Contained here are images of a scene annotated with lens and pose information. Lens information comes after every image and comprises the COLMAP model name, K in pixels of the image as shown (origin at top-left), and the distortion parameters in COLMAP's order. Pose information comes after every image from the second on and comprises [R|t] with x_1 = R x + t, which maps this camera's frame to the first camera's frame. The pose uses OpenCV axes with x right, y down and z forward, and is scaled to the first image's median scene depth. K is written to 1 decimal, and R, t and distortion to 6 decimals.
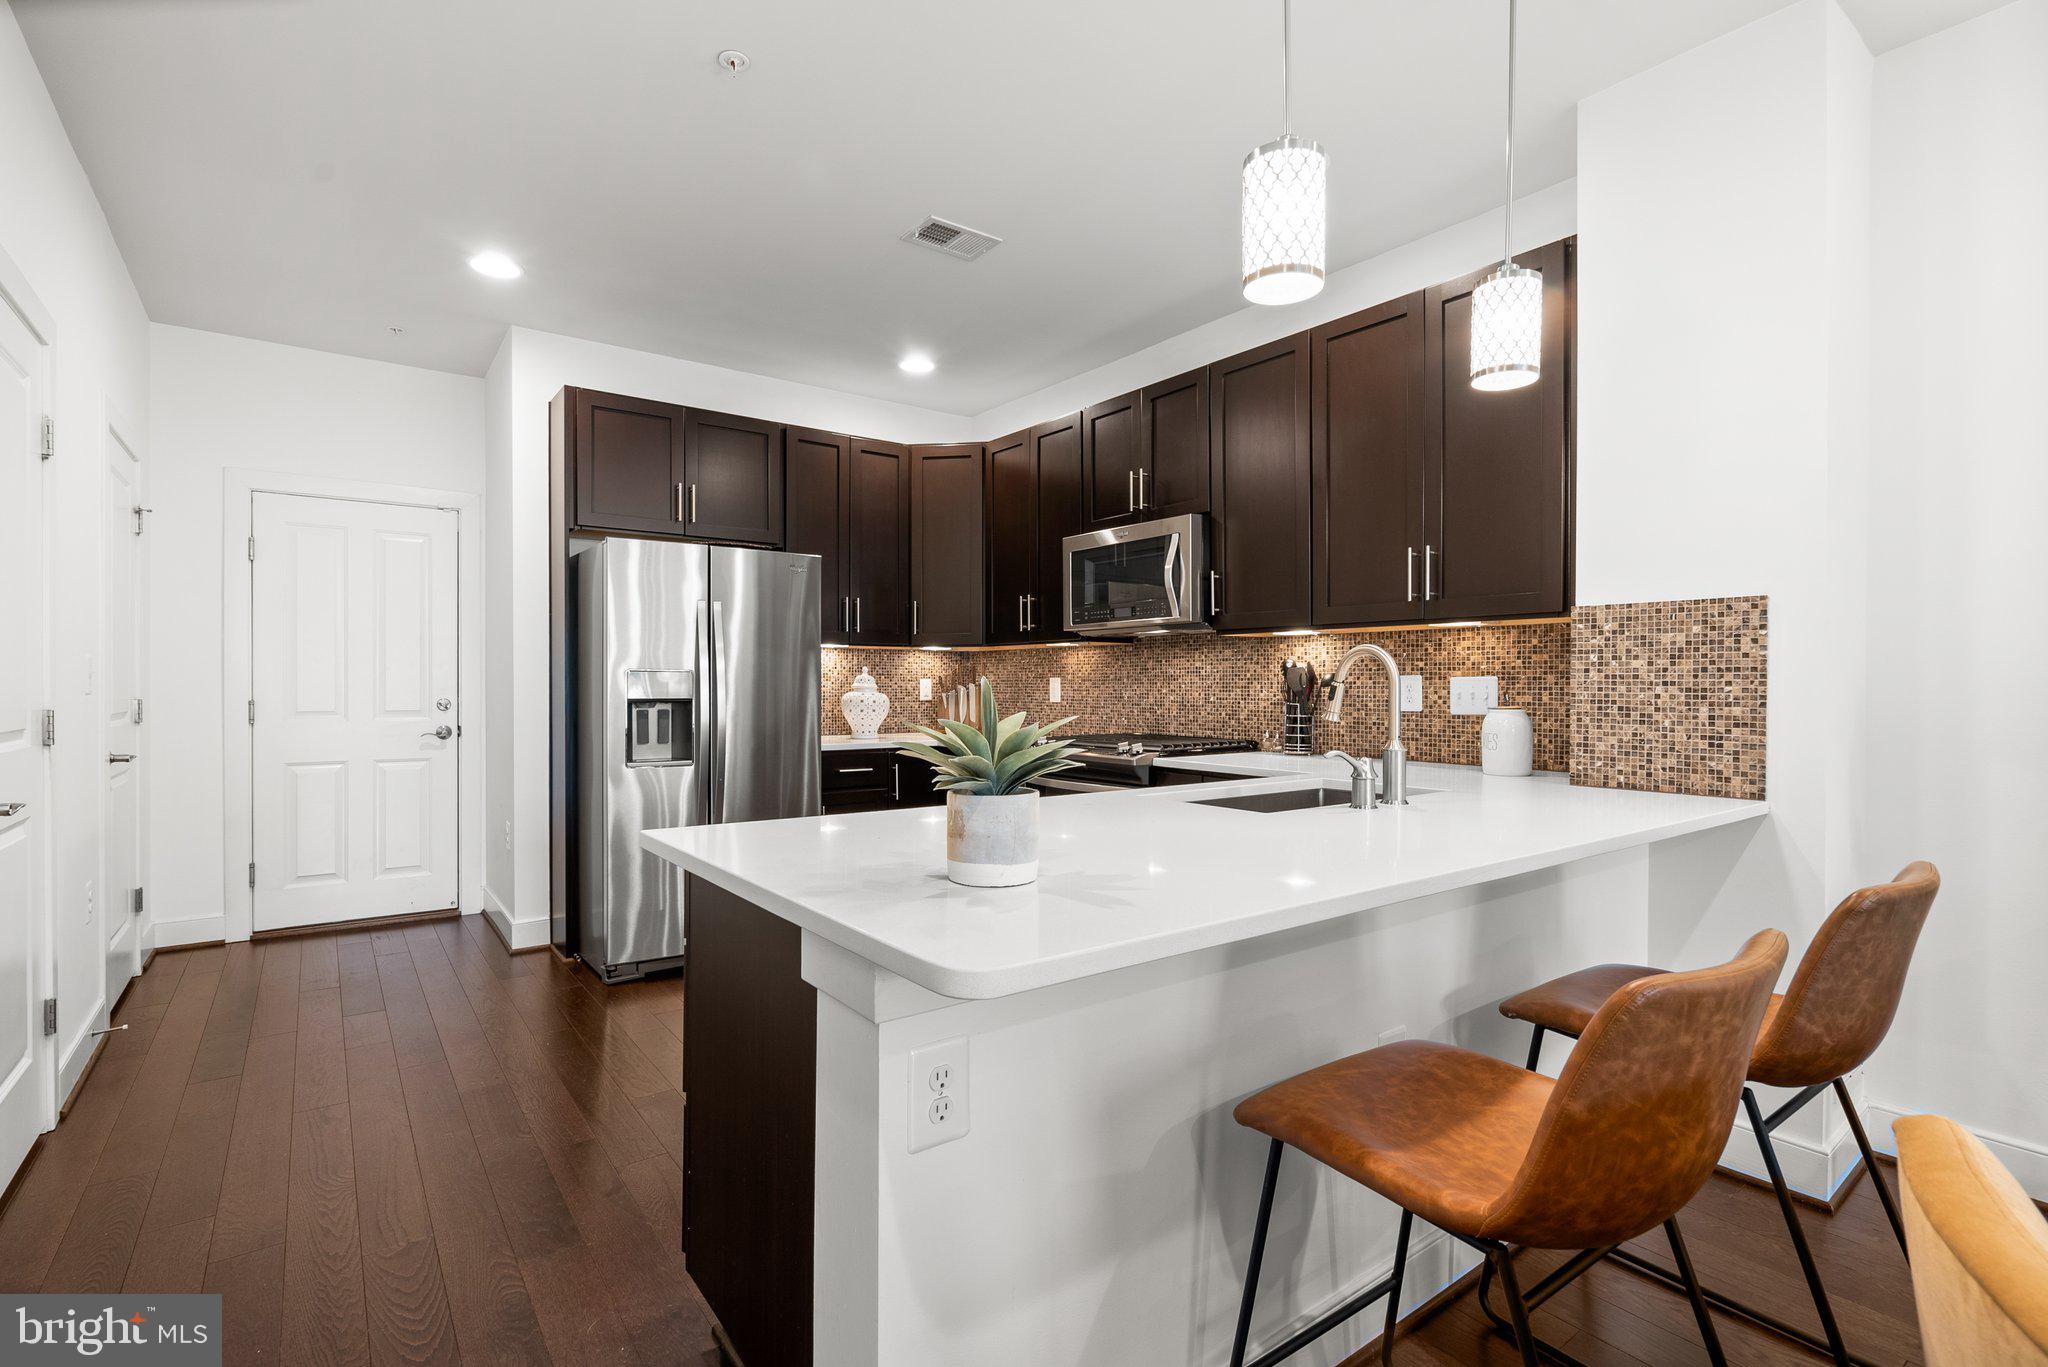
lens RADIAL K [[951.0, 0, 1021.7], [0, 951.0, 688.4], [0, 0, 1]] dist [0.005977, 0.002271]
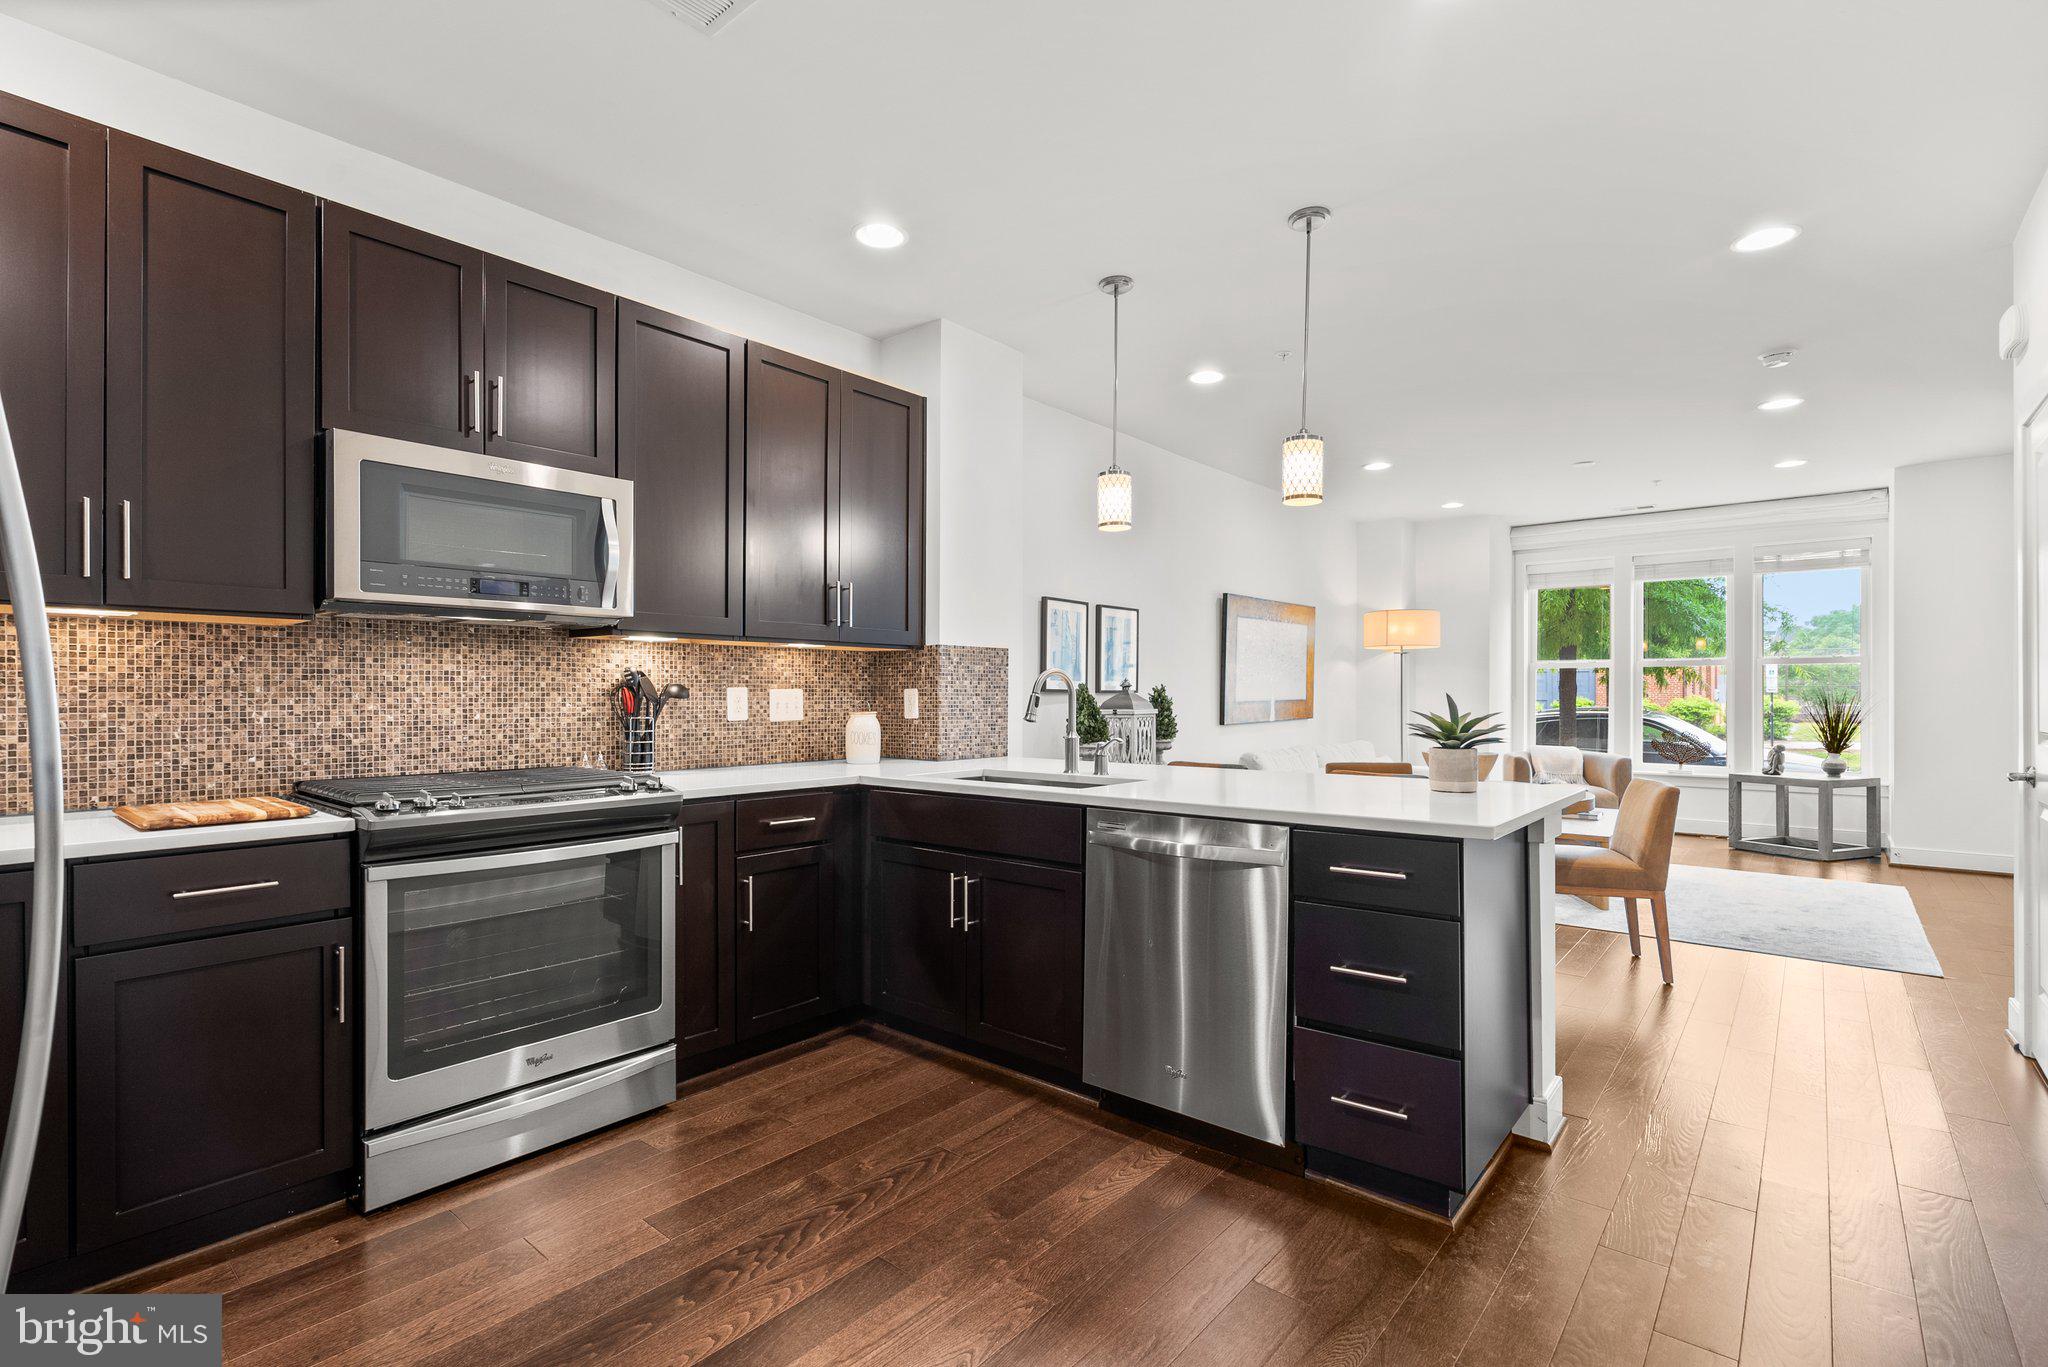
lens RADIAL K [[951.0, 0, 1018.3], [0, 951.0, 690.8], [0, 0, 1]] dist [0.005977, 0.002271]
pose [[-0.200747, 0.004537, 0.979633, -0.727132], [0.006519, 0.999973, -0.003296, -0.004194], [-0.979621, 0.005725, -0.200771, 0.918304]]
